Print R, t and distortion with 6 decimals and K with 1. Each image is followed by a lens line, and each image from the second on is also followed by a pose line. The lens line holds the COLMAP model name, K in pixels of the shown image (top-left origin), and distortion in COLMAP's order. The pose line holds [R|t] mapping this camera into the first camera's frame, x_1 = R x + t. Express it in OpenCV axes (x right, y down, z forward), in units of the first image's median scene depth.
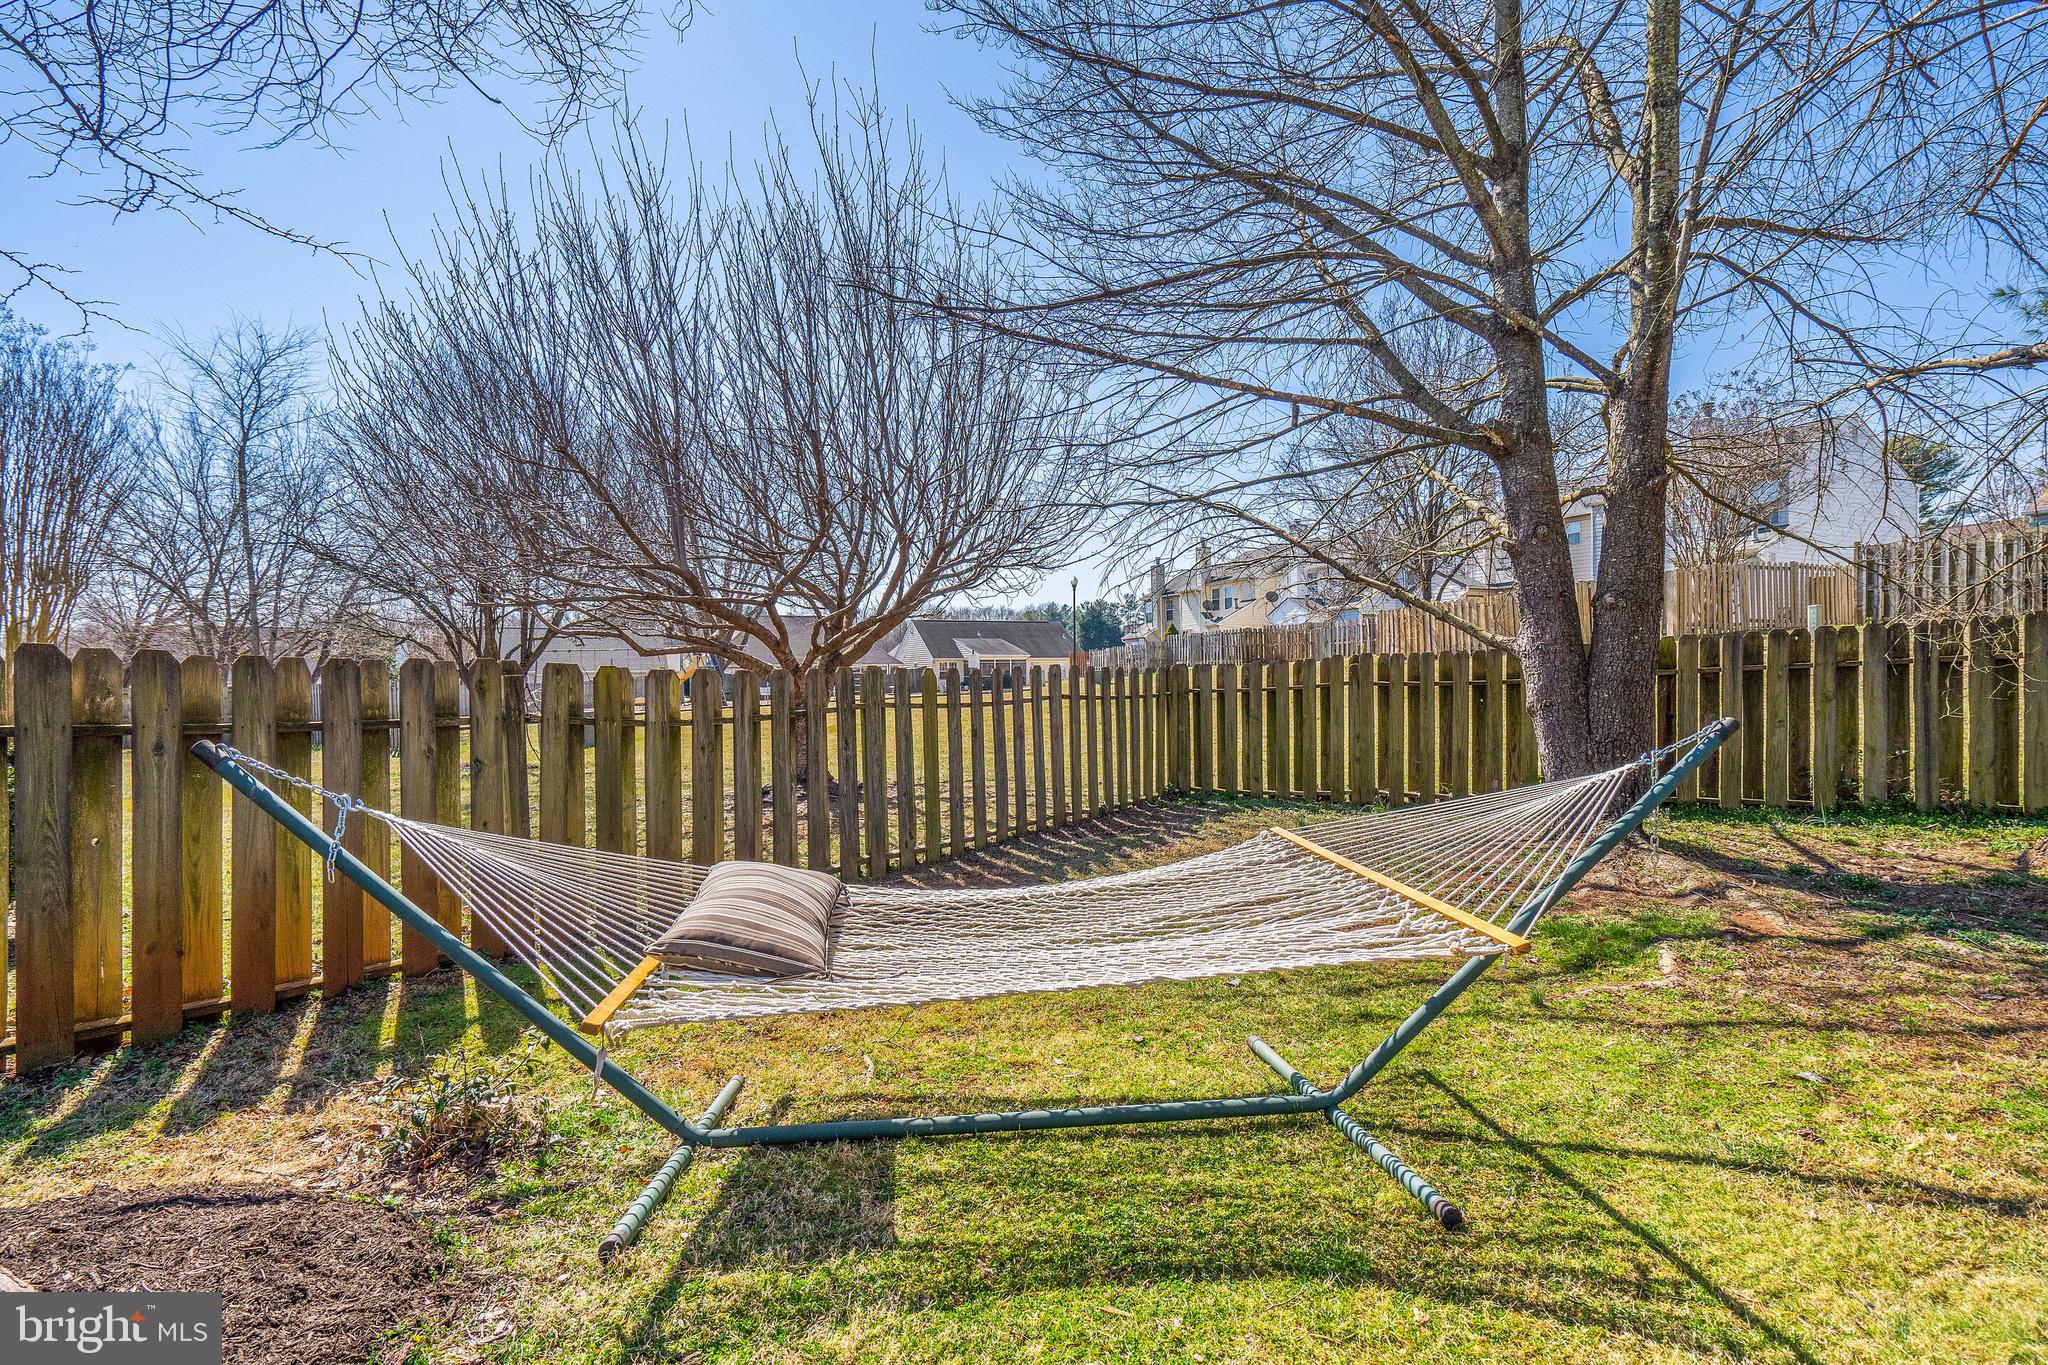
lens RADIAL K [[937.8, 0, 1024.0], [0, 937.8, 682.5], [0, 0, 1]] dist [0.001038, 0.000093]
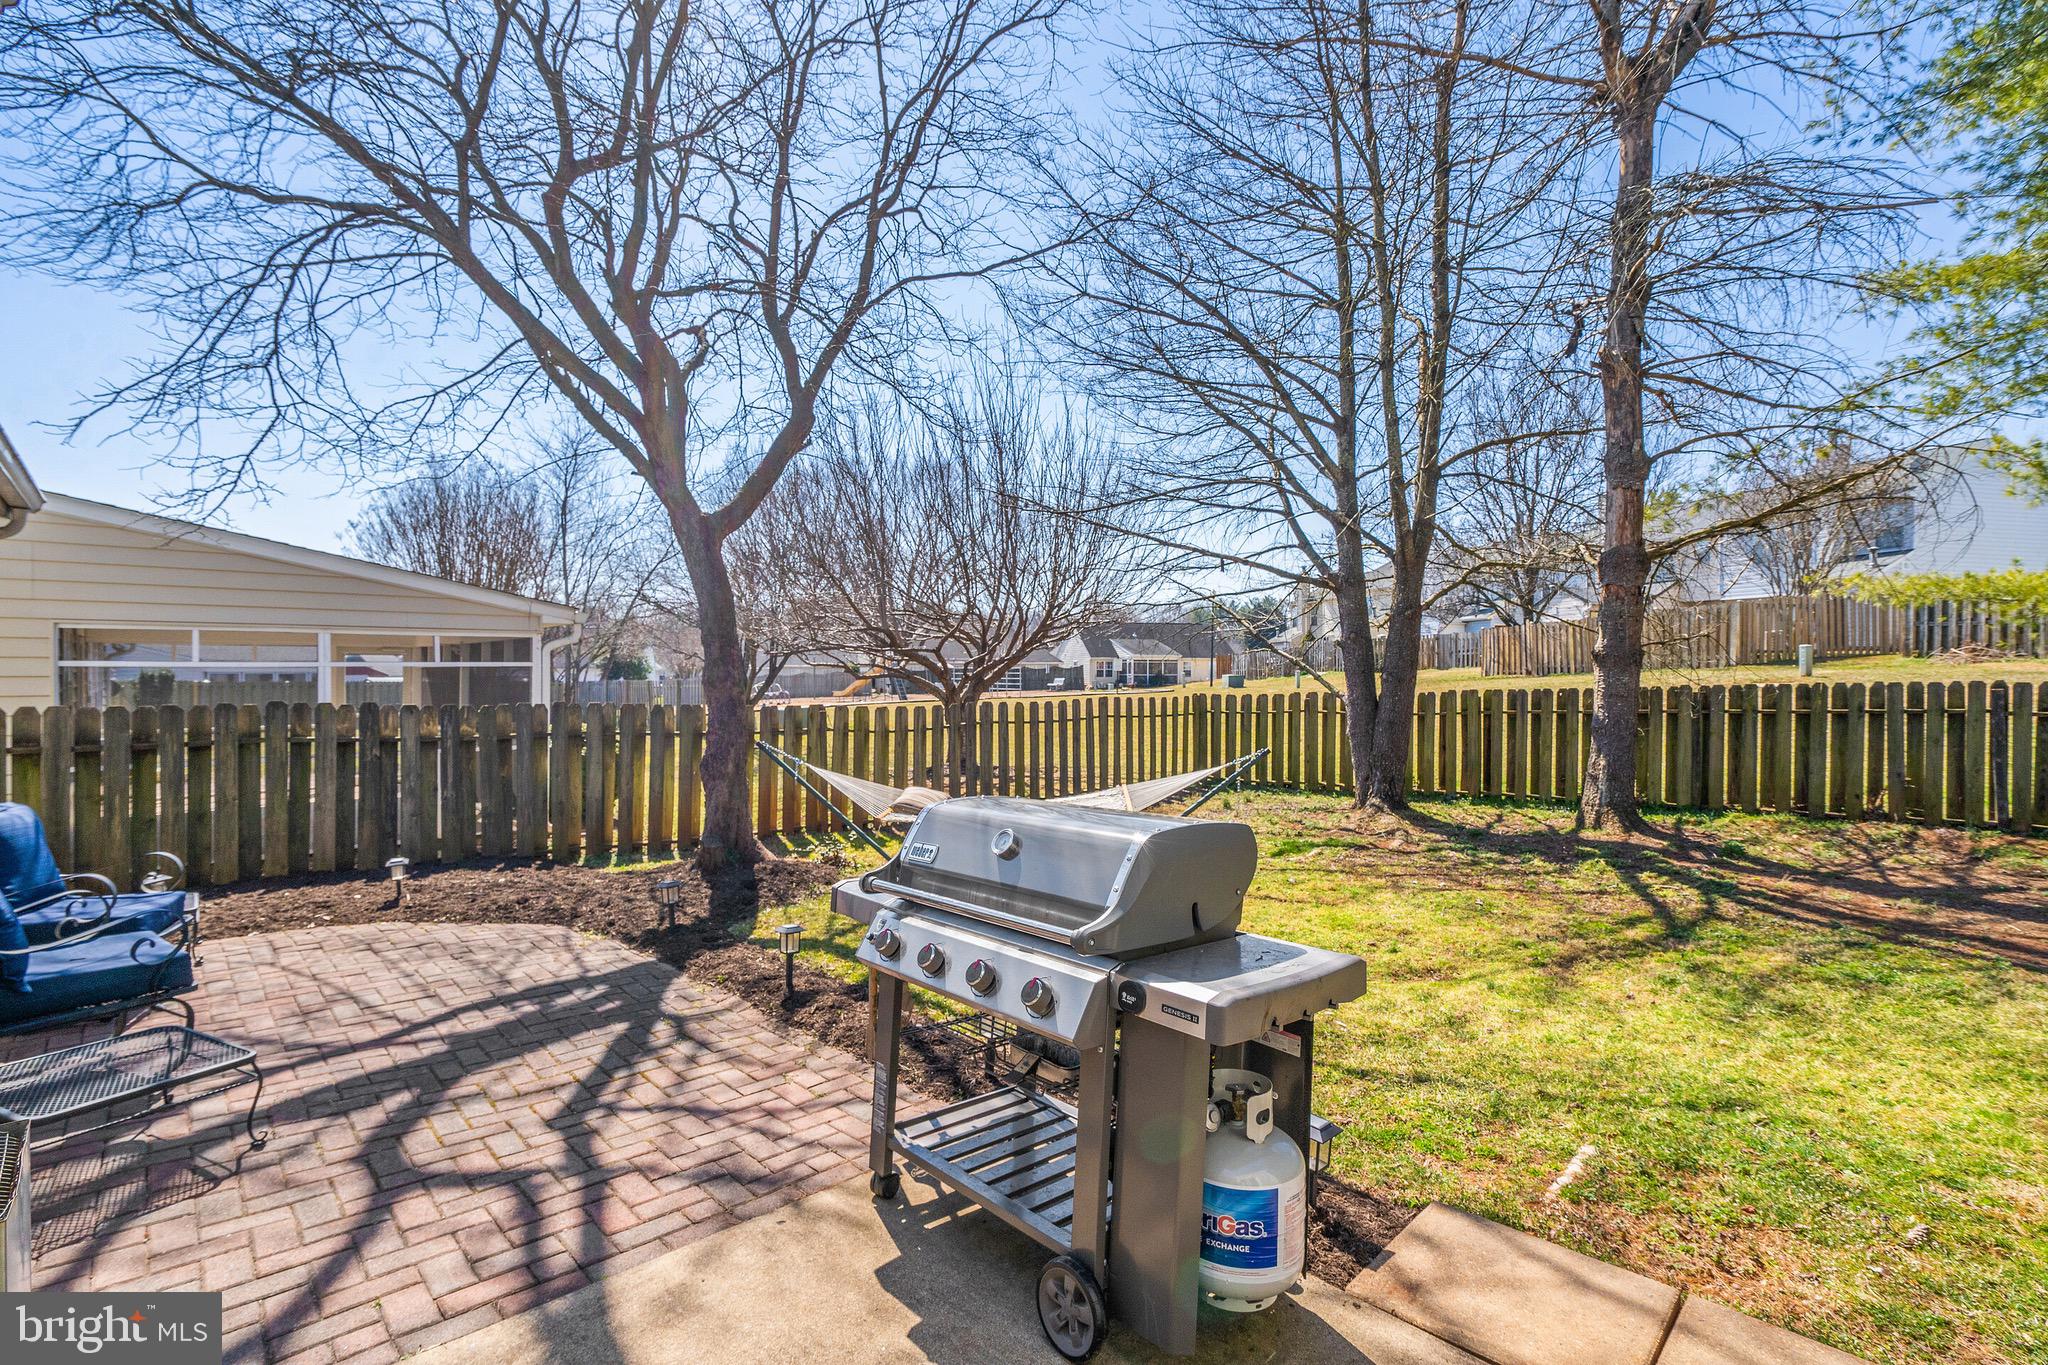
lens RADIAL K [[945.0, 0, 1000.4], [0, 945.0, 695.4], [0, 0, 1]] dist [0.000325, 0.000110]
pose [[0.978154, 0.020058, -0.206910, 0.181430], [-0.015047, 0.999555, 0.025764, -0.056220], [0.207334, -0.022088, 0.978021, -0.597294]]
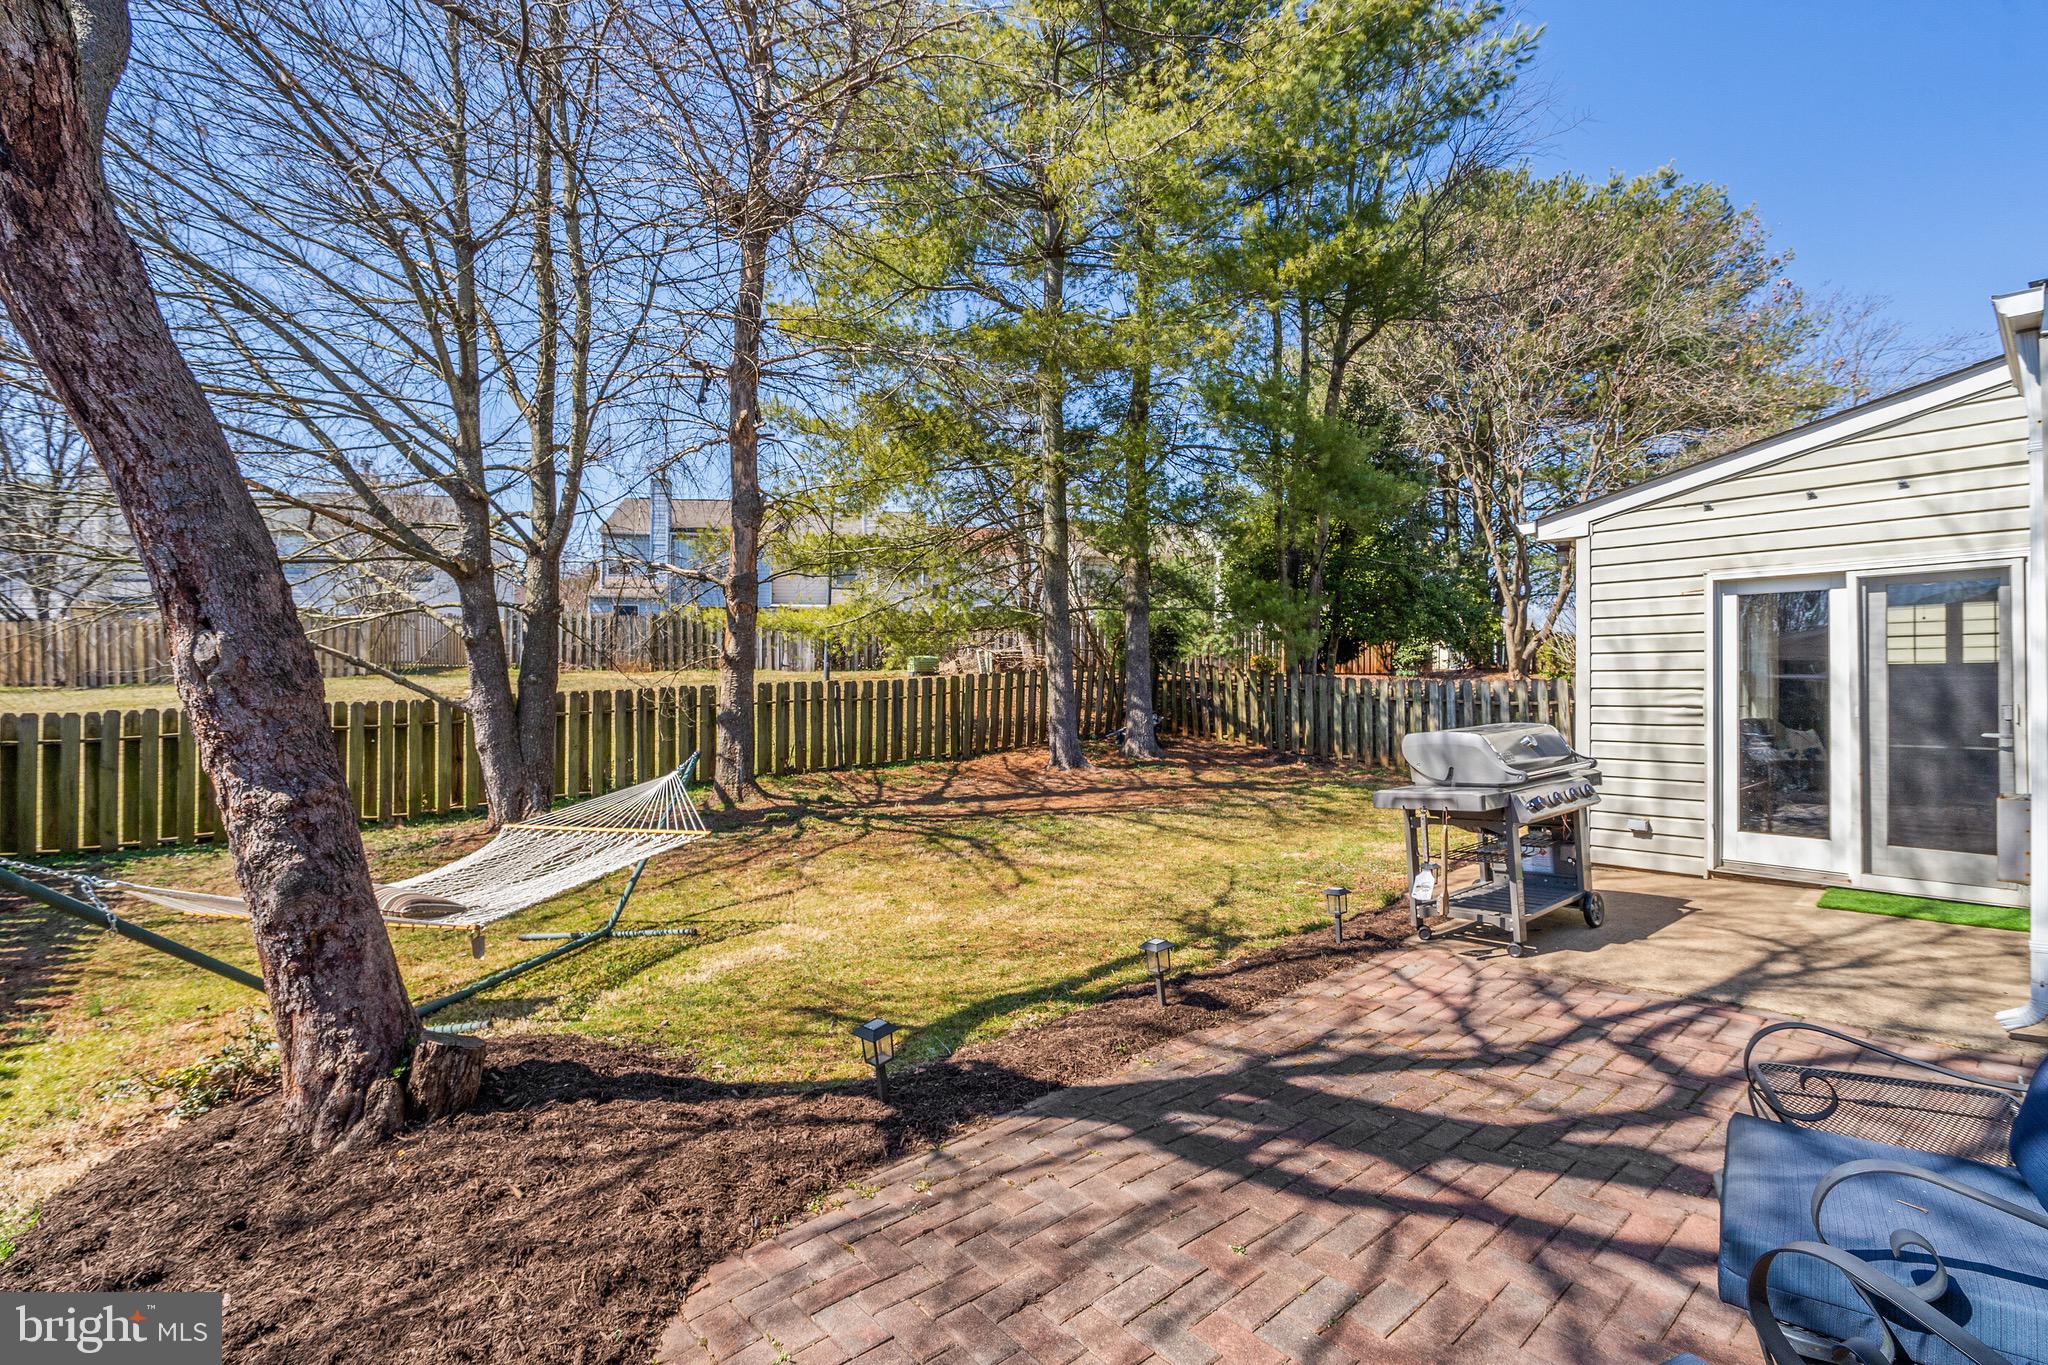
lens RADIAL K [[934.0, 0, 1059.9], [0, 934.0, 688.8], [0, 0, 1]] dist [-0.003447, -0.000460]
pose [[0.225970, 0.004560, 0.974124, -0.489723], [0.005444, 0.999968, -0.005944, -0.035367], [-0.974119, 0.006647, 0.225938, -0.173883]]
